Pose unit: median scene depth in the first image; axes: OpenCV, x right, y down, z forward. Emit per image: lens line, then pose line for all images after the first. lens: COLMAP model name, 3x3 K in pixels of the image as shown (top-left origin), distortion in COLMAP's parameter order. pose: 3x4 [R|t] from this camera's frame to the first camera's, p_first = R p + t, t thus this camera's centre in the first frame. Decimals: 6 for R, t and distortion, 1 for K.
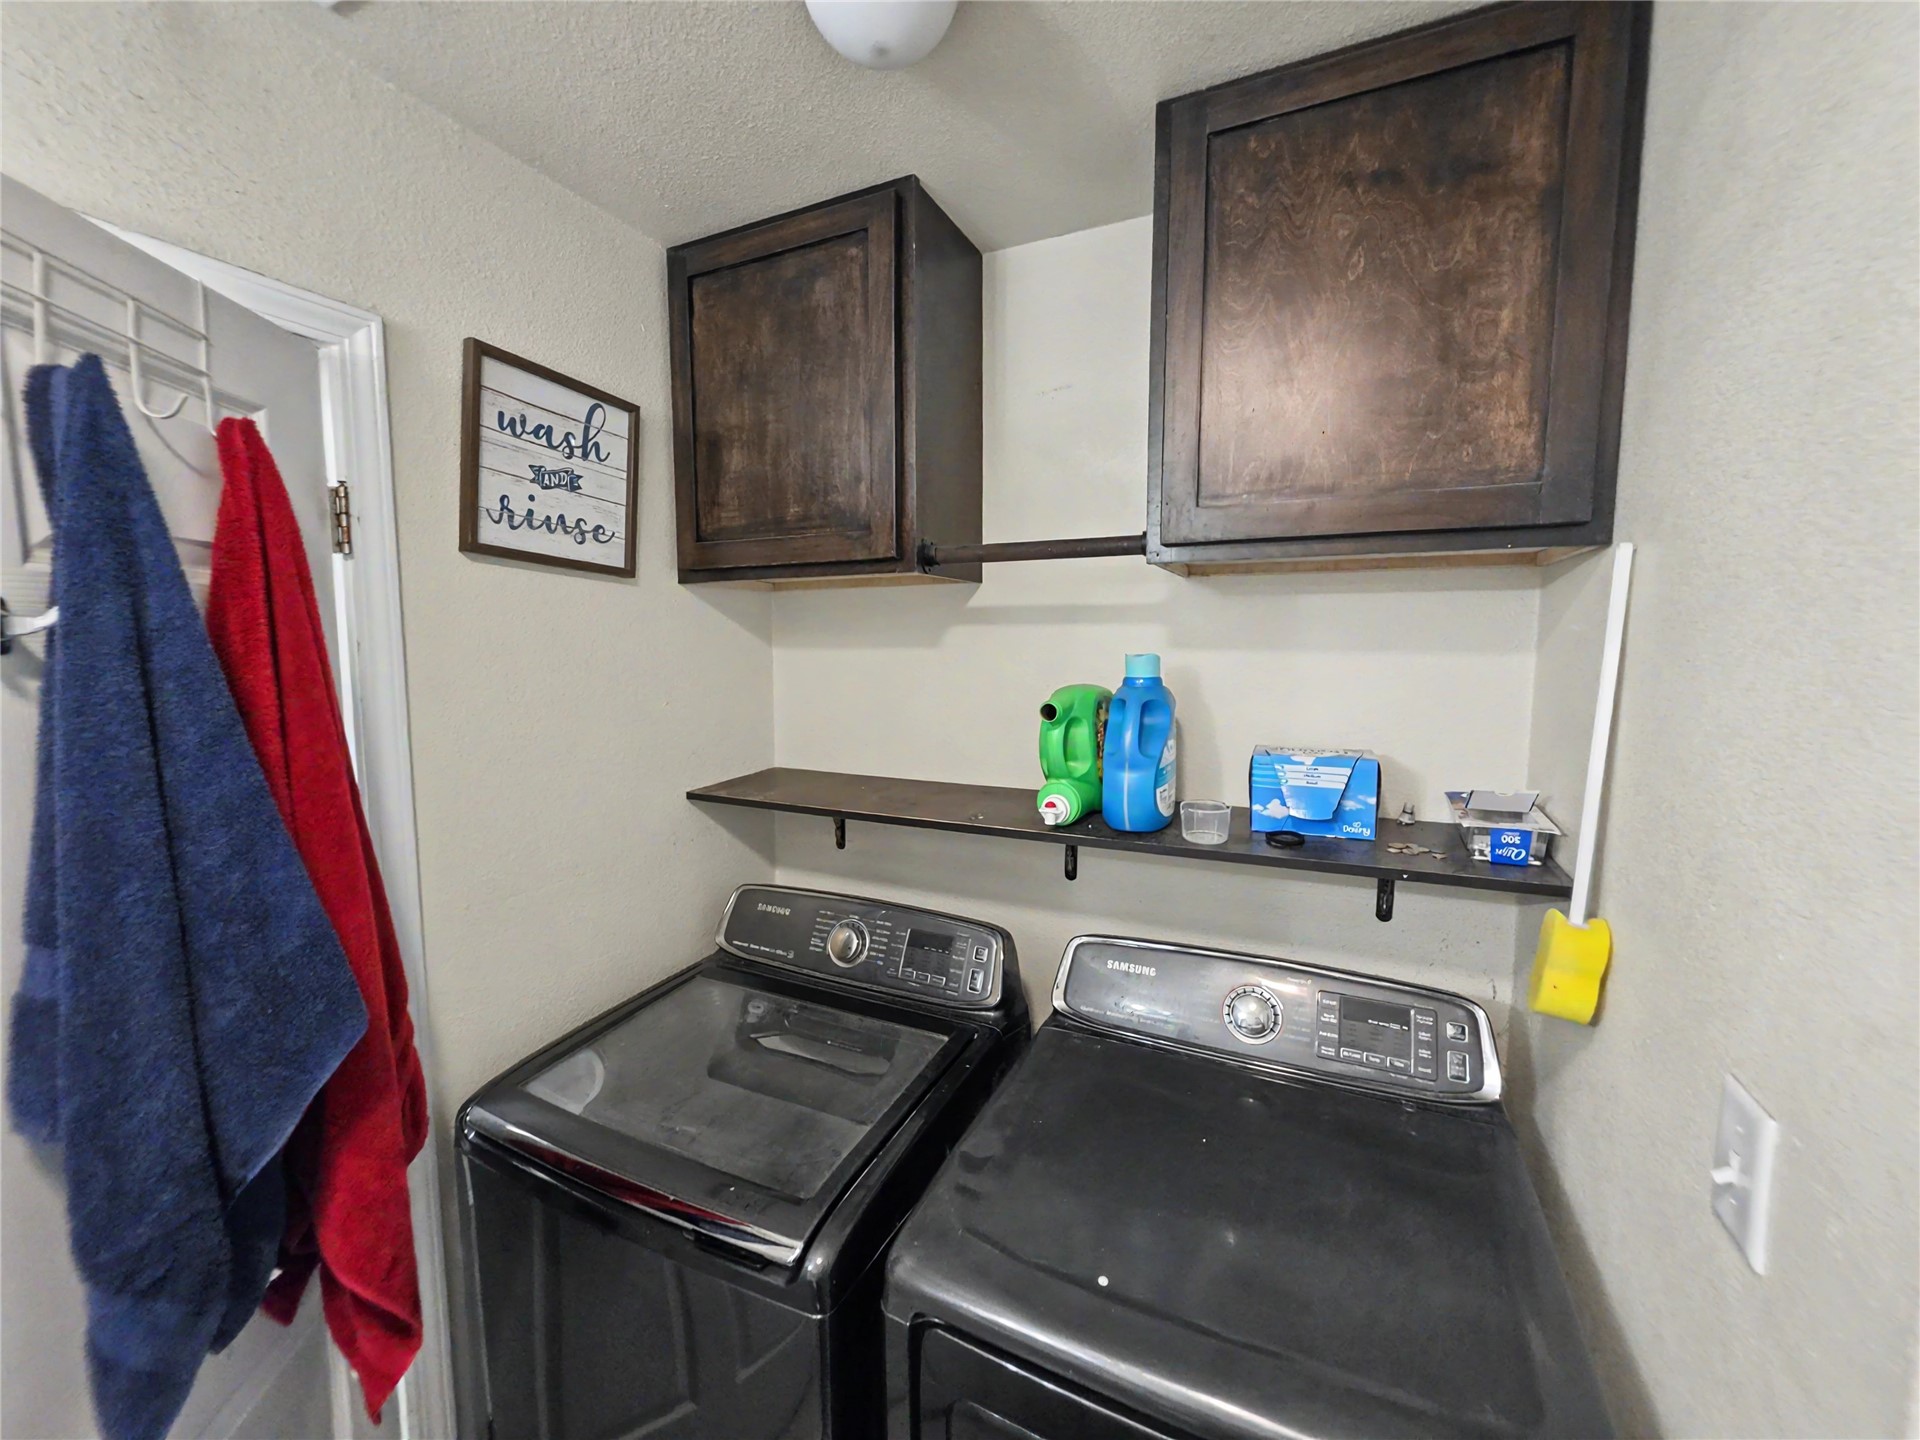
lens RADIAL K [[776.1, 0, 945.0], [0, 776.1, 710.9], [0, 0, 1]] dist [-0.007973, 0.000375]
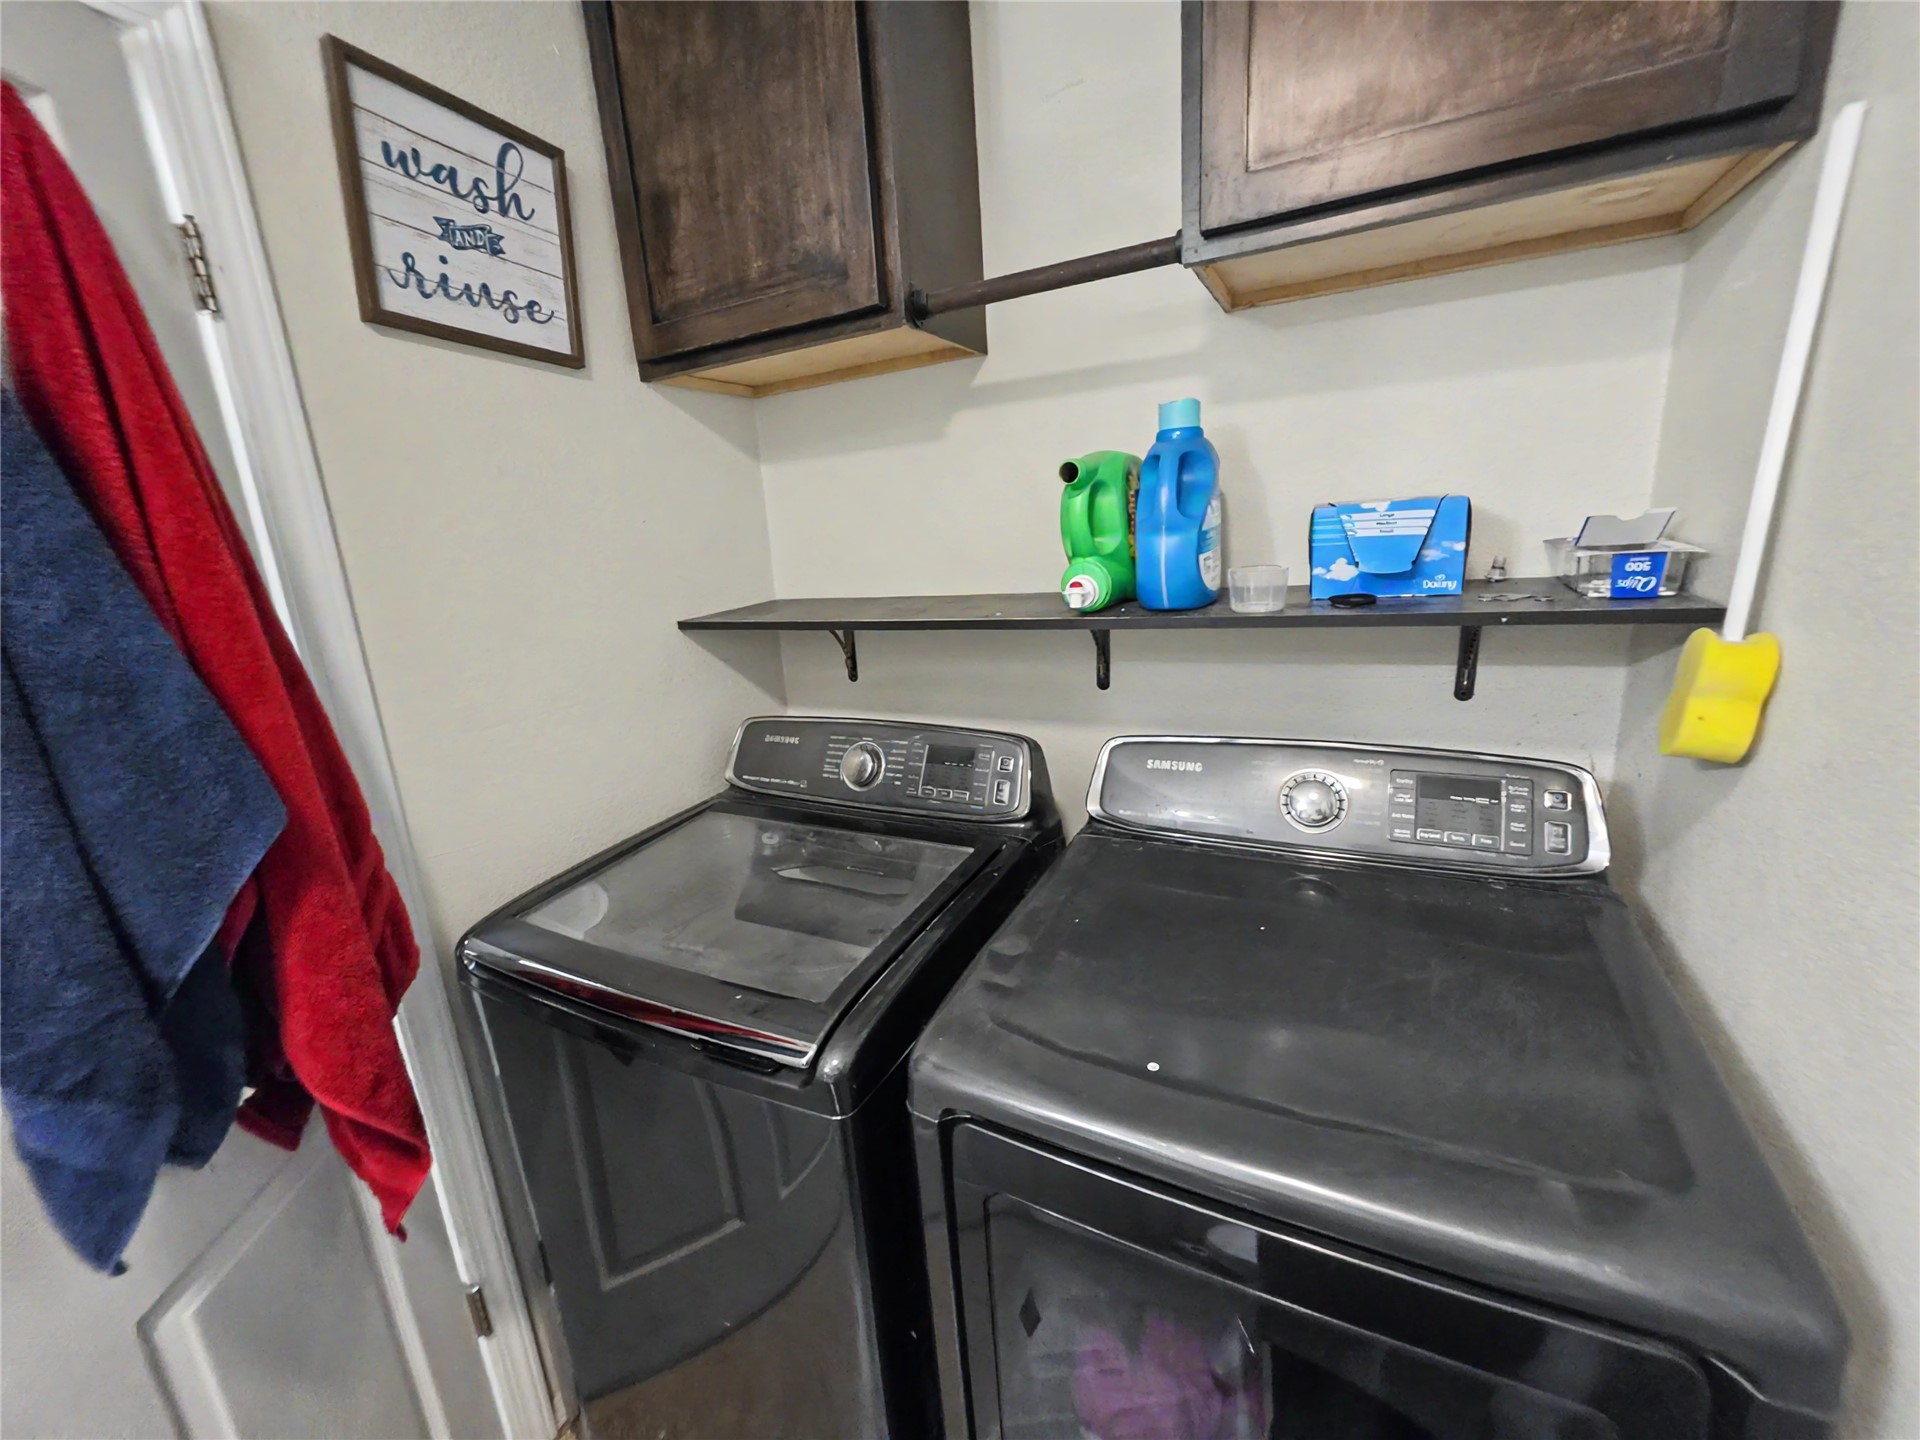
lens RADIAL K [[776.1, 0, 945.0], [0, 776.1, 710.9], [0, 0, 1]] dist [-0.007973, 0.000375]
pose [[0.997366, -0.058570, -0.042796, 0.018971], [0.064199, 0.987366, 0.144870, 0.126626], [0.033770, -0.147236, 0.988525, 0.117928]]
